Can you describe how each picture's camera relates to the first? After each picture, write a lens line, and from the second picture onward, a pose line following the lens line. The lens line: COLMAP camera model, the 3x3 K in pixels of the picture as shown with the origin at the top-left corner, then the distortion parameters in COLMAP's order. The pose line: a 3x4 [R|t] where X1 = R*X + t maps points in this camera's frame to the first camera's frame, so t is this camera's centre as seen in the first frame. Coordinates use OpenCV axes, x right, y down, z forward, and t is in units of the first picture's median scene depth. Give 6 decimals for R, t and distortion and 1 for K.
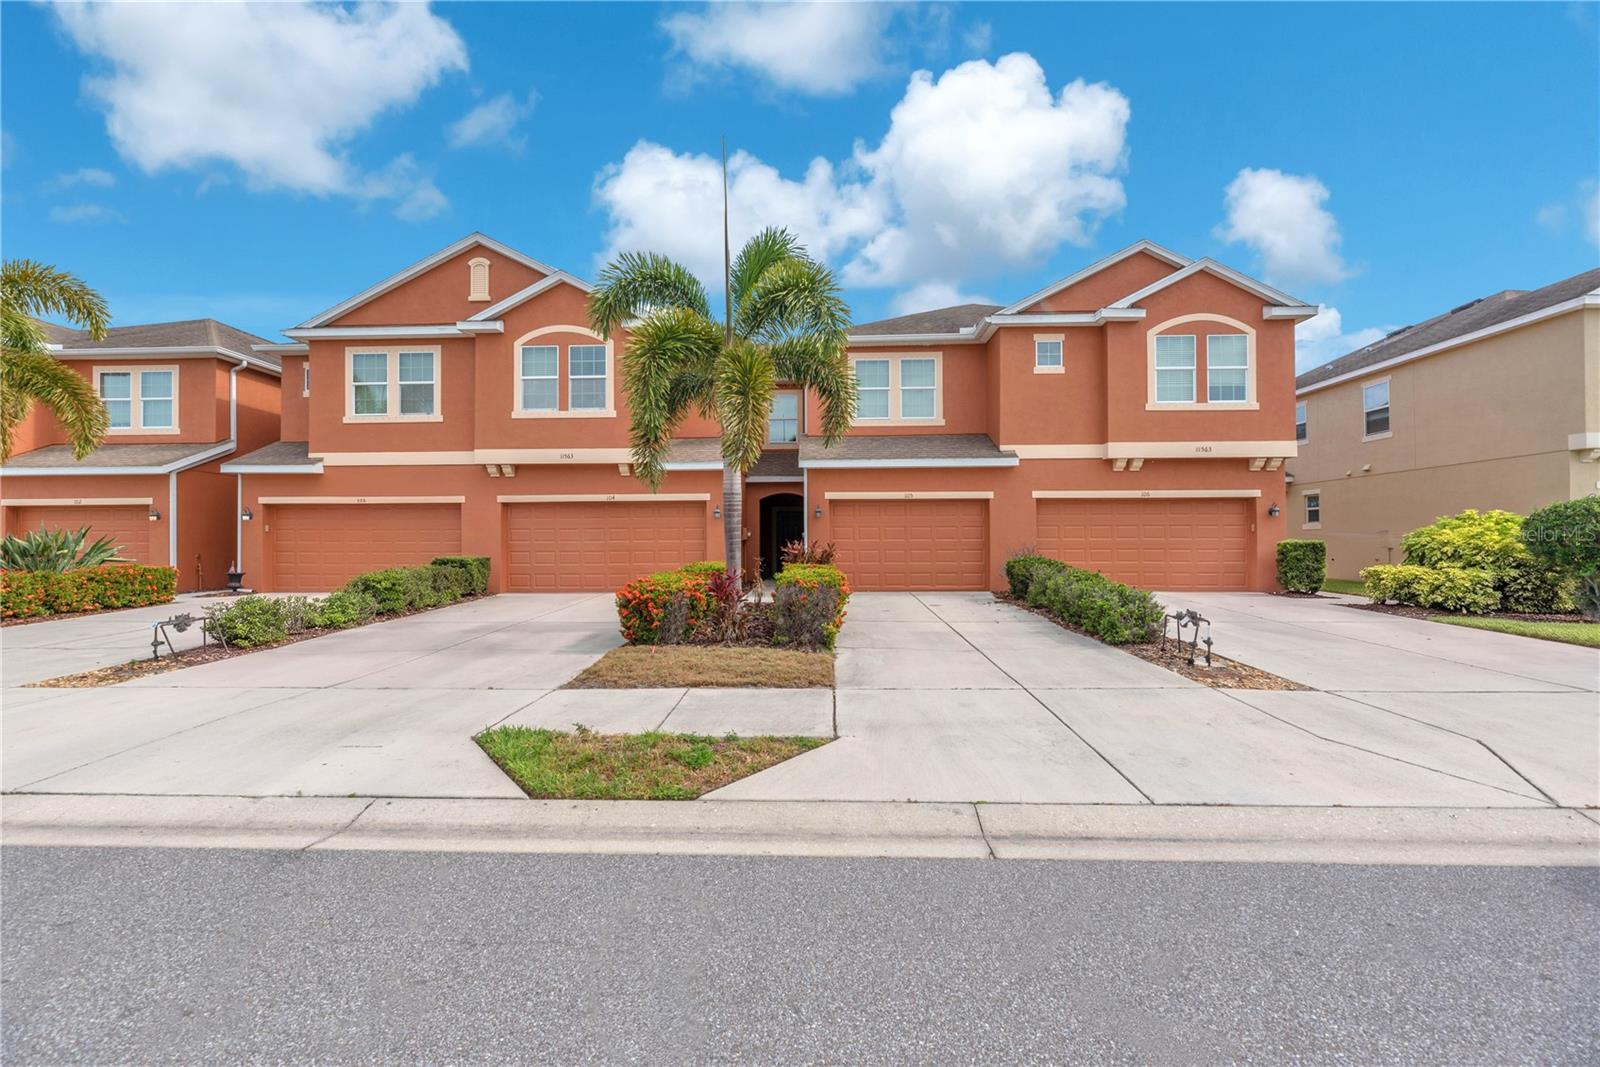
lens RADIAL K [[652.8, 0, 799.4], [0, 652.8, 537.4], [0, 0, 1]] dist [0.000042, 0.000103]
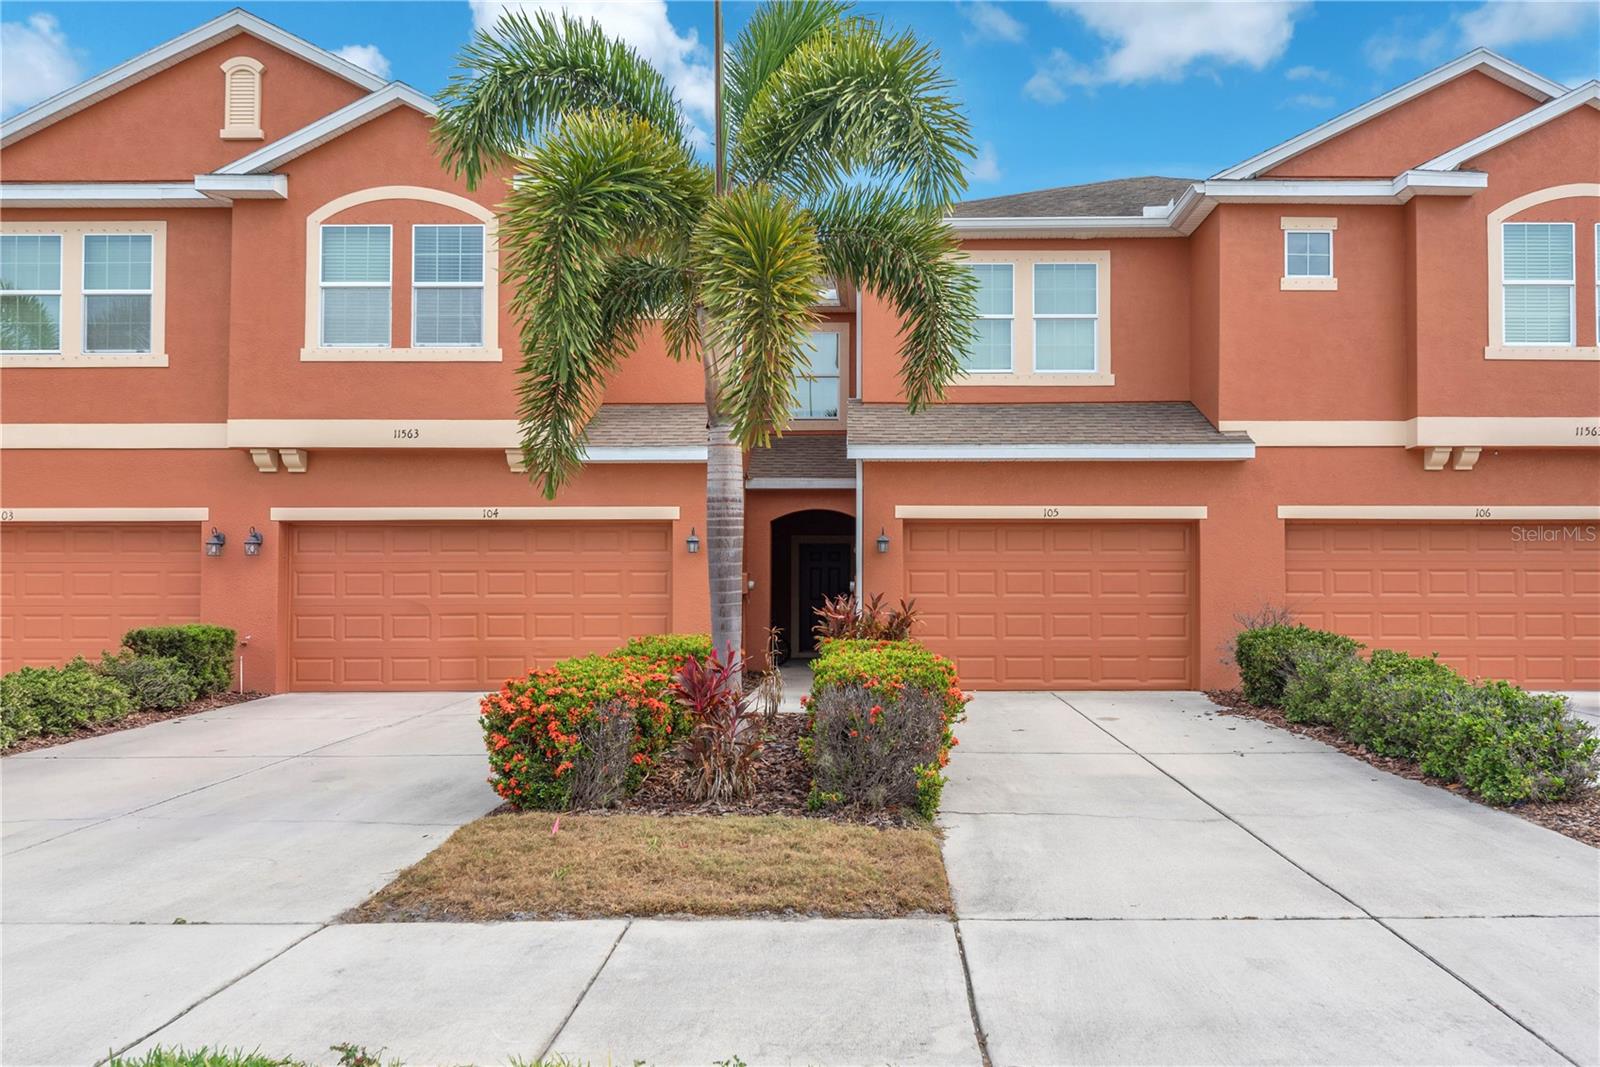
lens RADIAL K [[1091.5, 0, 873.9], [0, 1091.5, 563.5], [0, 0, 1]] dist [0.009471, -0.002897]
pose [[0.999132, 0.004835, 0.041378, -0.017422], [-0.003699, 0.999615, -0.027489, 0.003456], [-0.041495, 0.027312, 0.998765, 0.118449]]
